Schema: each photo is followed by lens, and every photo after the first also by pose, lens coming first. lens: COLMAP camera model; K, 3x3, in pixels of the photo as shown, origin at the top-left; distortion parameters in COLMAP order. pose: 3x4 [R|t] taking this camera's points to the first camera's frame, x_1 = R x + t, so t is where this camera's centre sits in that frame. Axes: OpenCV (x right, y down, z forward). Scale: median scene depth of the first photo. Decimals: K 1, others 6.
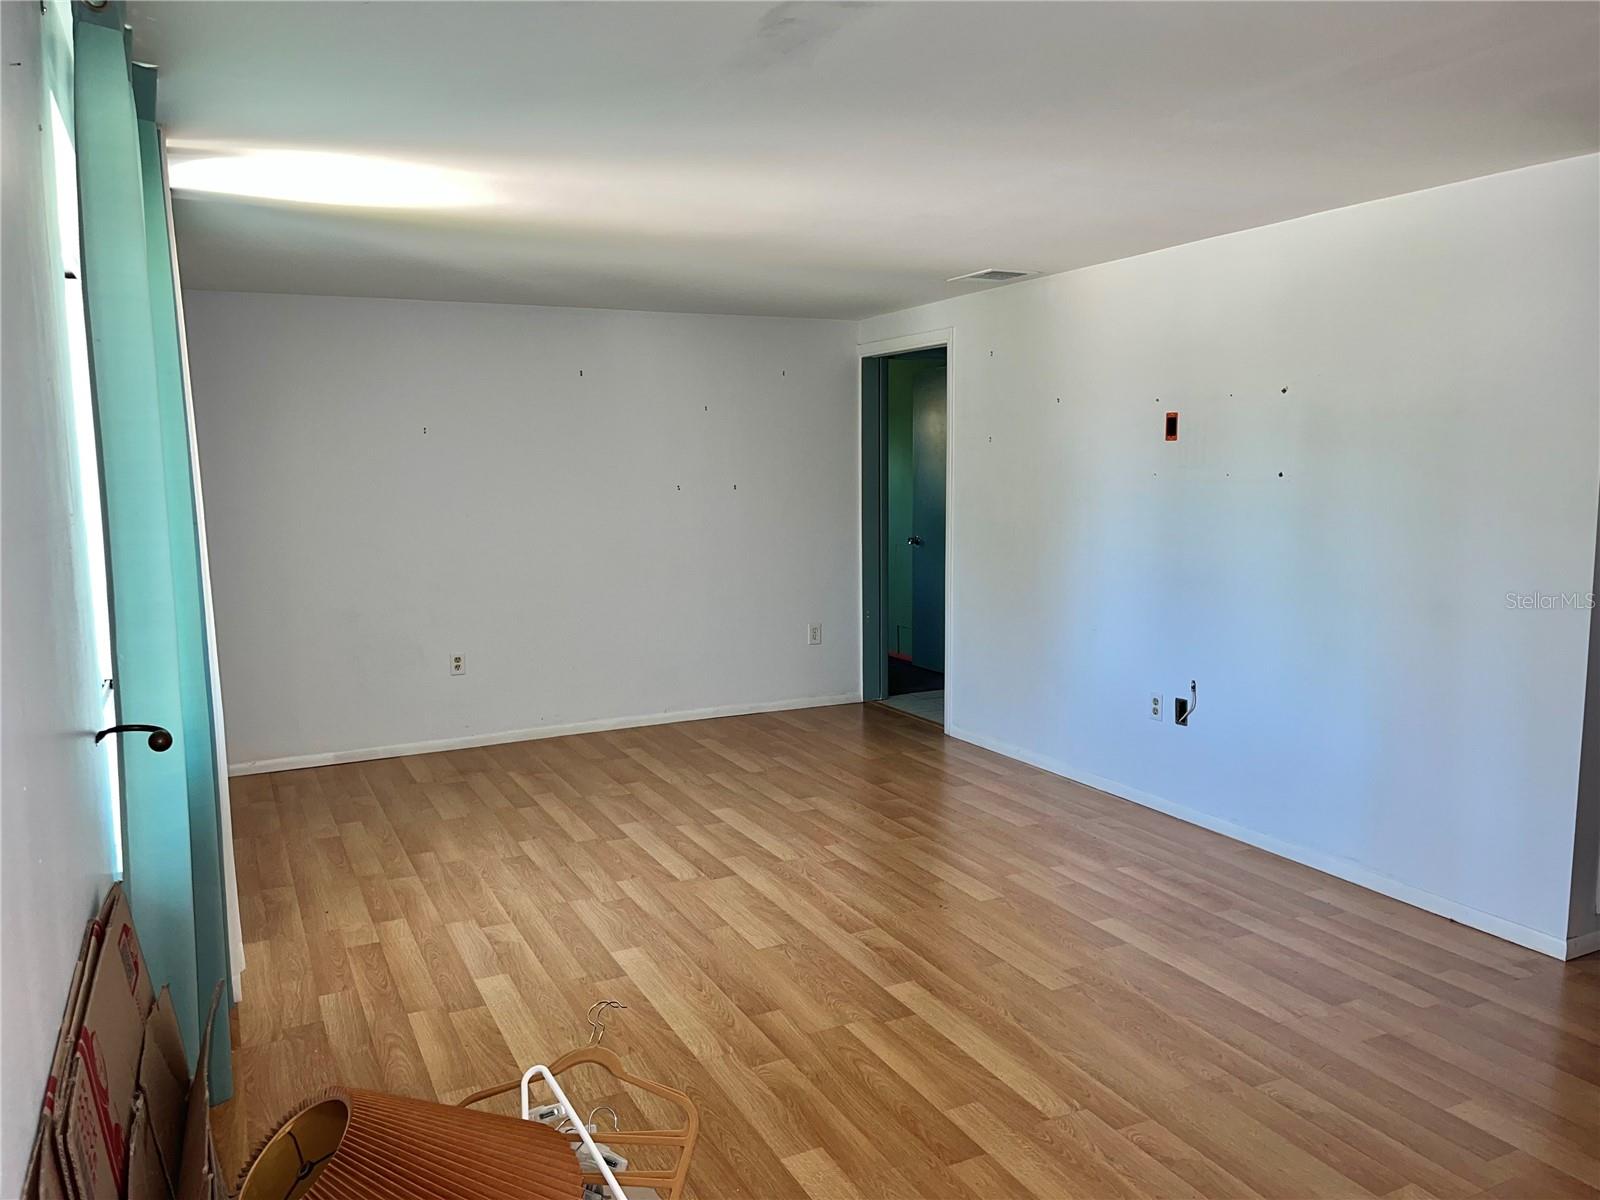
lens RADIAL K [[1218.9, 0, 804.2], [0, 1218.9, 600.5], [0, 0, 1]] dist [0.046050, -0.025829]
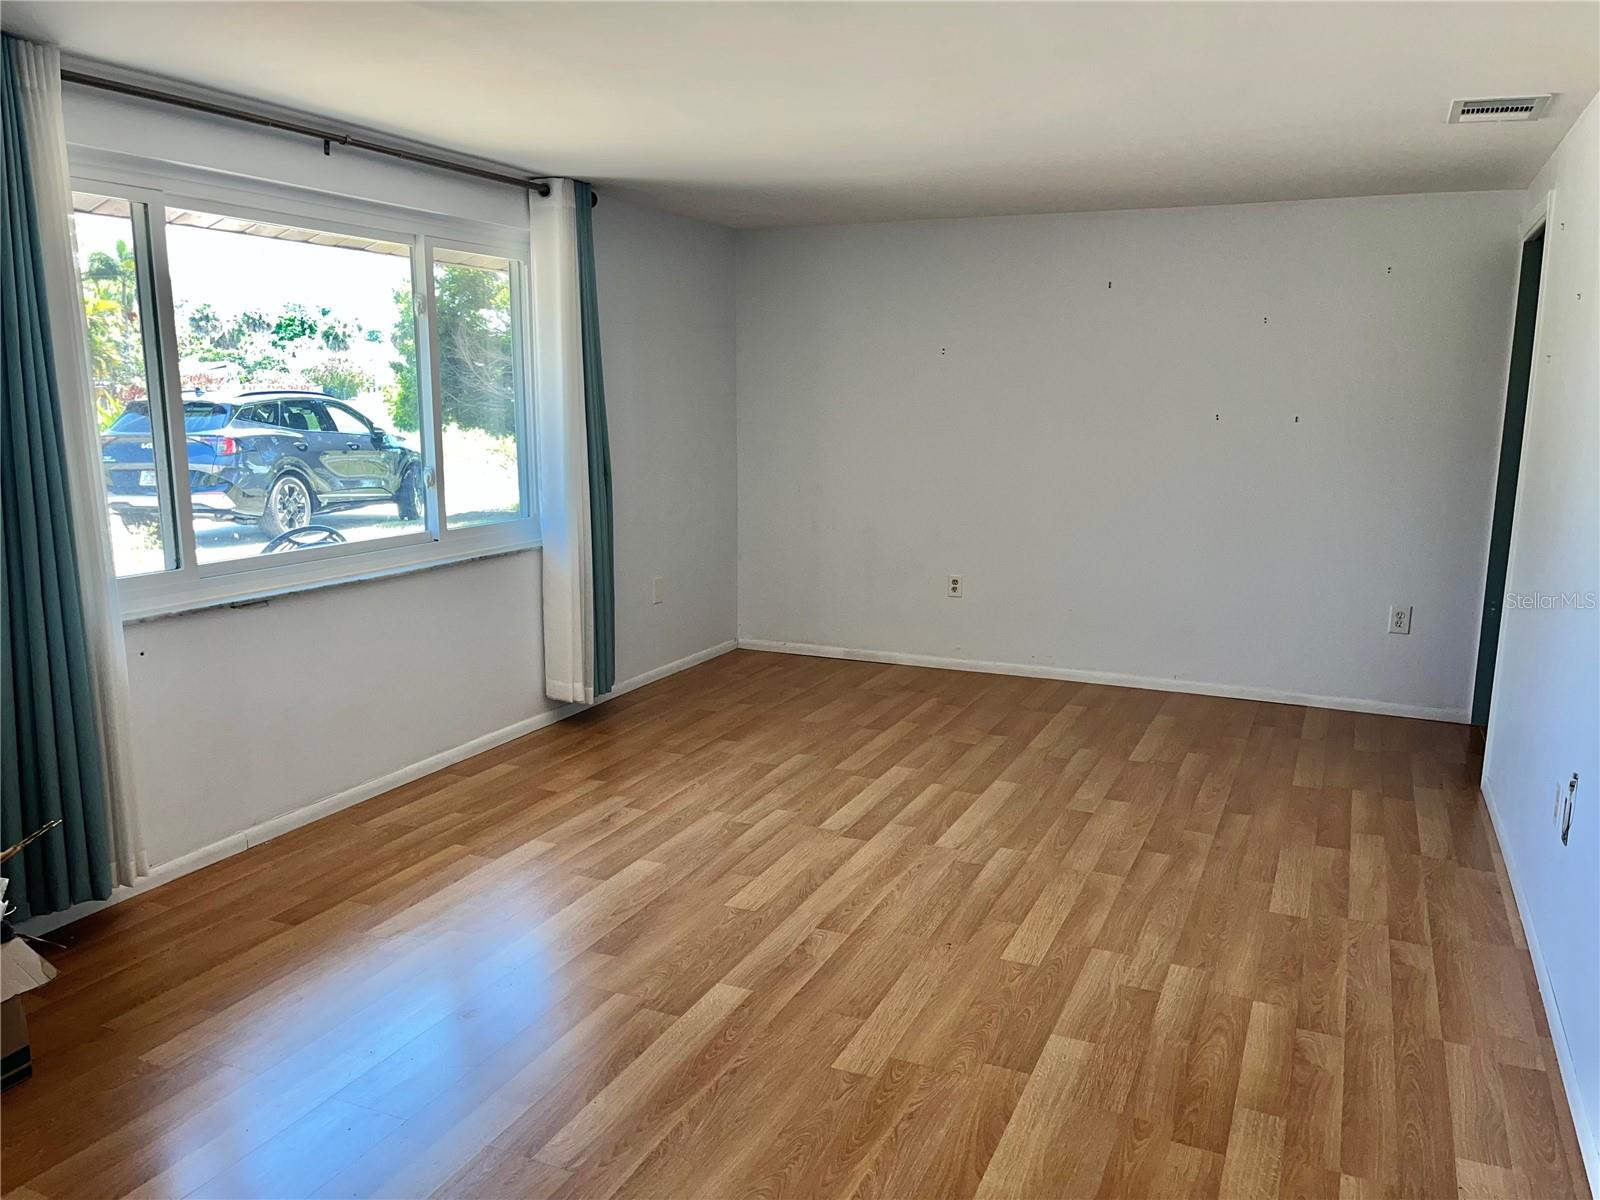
lens RADIAL K [[1218.9, 0, 809.1], [0, 1218.9, 598.9], [0, 0, 1]] dist [0.046050, -0.025829]
pose [[0.647639, 0.154591, -0.746100, 0.518896], [-0.110559, 0.987905, 0.108724, -0.044706], [0.753884, 0.012074, 0.656897, 0.330840]]
